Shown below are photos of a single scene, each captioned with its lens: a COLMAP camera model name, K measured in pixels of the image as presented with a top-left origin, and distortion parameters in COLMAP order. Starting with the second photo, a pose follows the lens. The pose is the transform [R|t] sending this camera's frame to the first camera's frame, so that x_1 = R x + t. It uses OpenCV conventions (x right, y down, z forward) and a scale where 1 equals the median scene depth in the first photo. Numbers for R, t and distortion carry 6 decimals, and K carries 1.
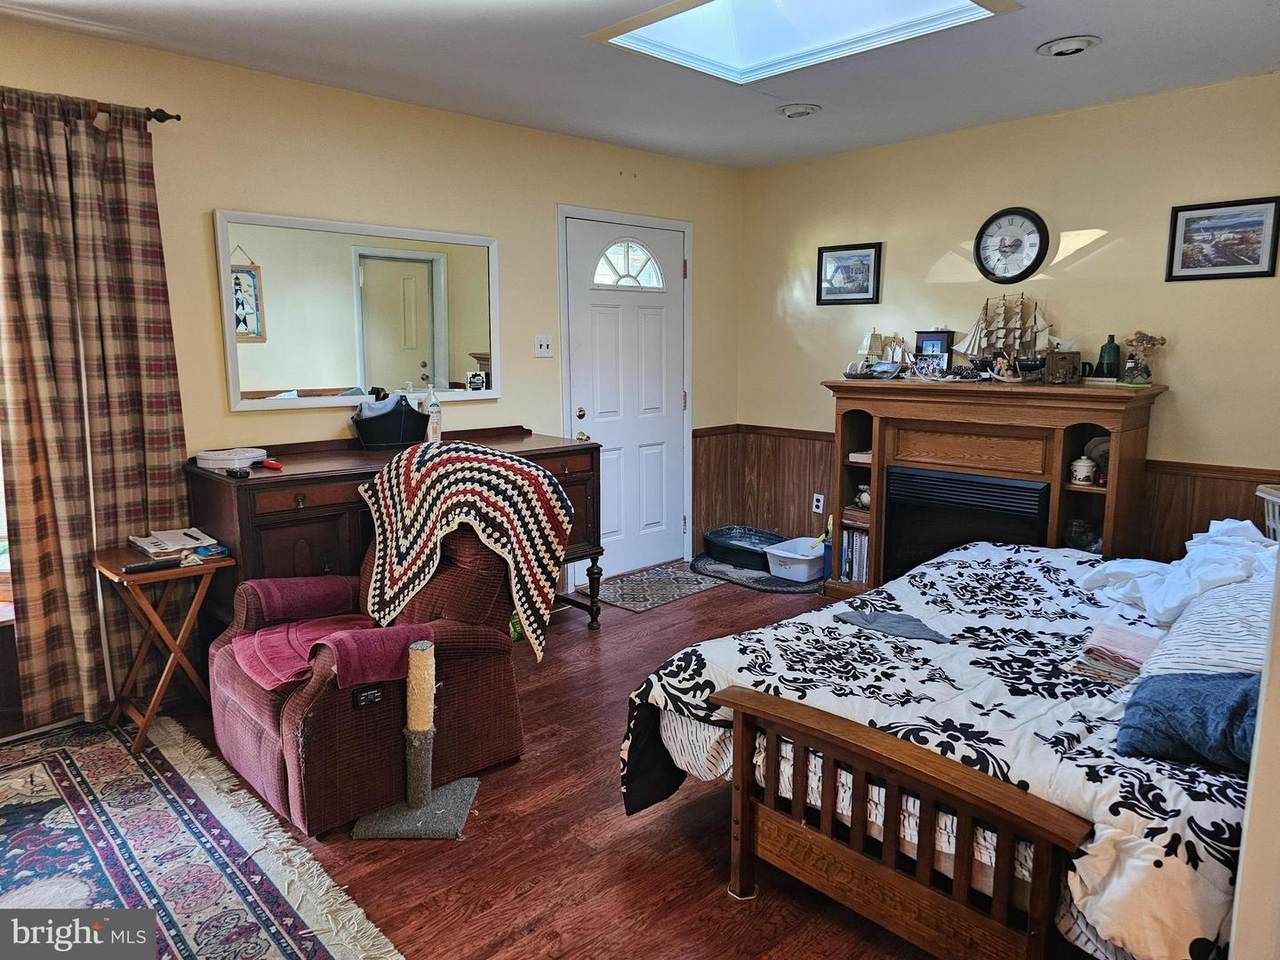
lens RADIAL K [[860.6, 0, 633.9], [0, 860.6, 508.6], [0, 0, 1]] dist [0.062164, -0.041059]
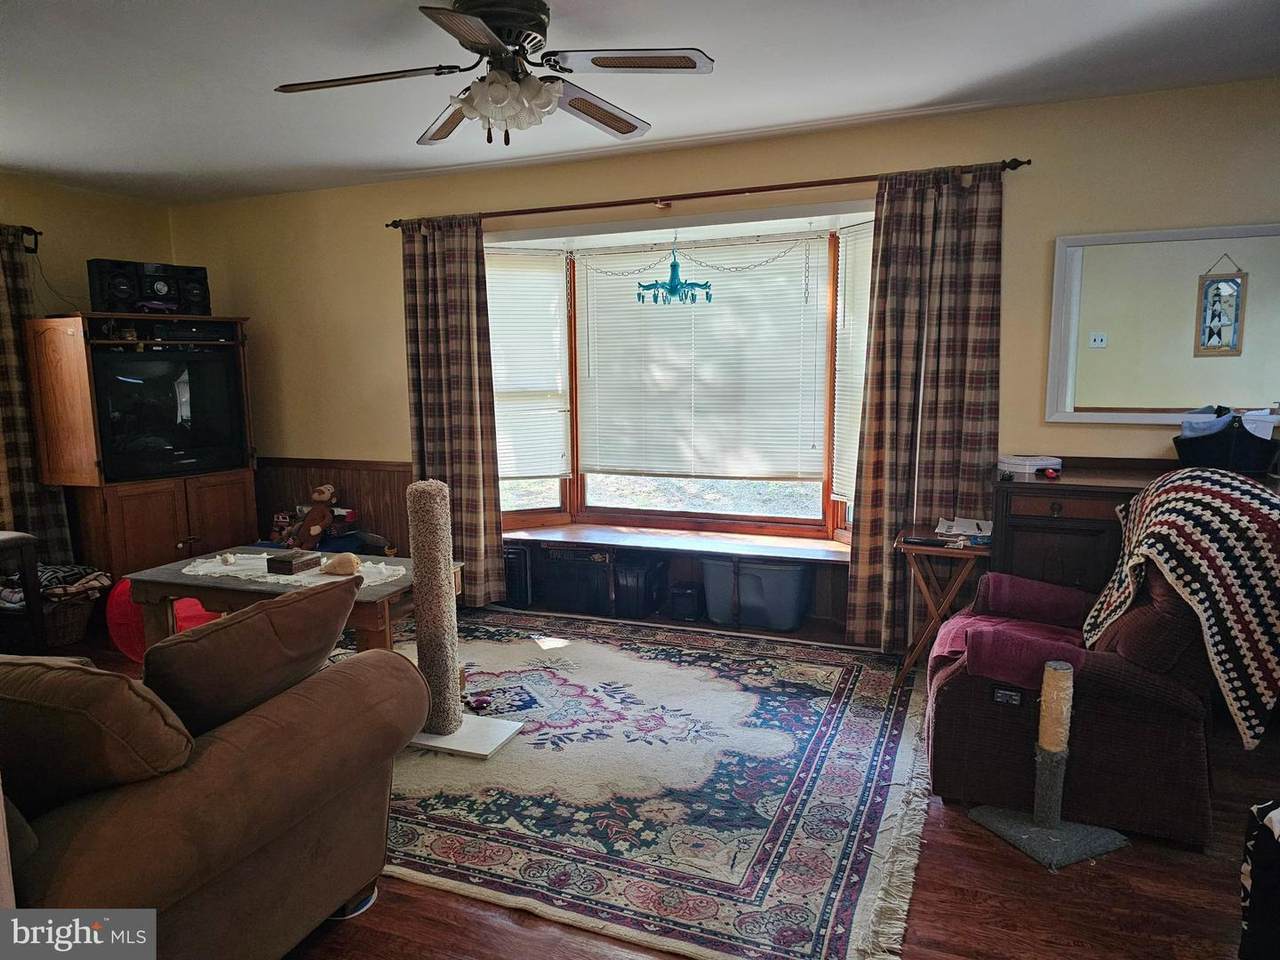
lens RADIAL K [[860.6, 0, 633.9], [0, 860.6, 508.6], [0, 0, 1]] dist [0.062164, -0.041059]
pose [[0.415790, 0.157423, -0.895733, 0.360280], [-0.170265, 0.980965, 0.093366, -0.023431], [0.893380, 0.113691, 0.434679, 0.100302]]
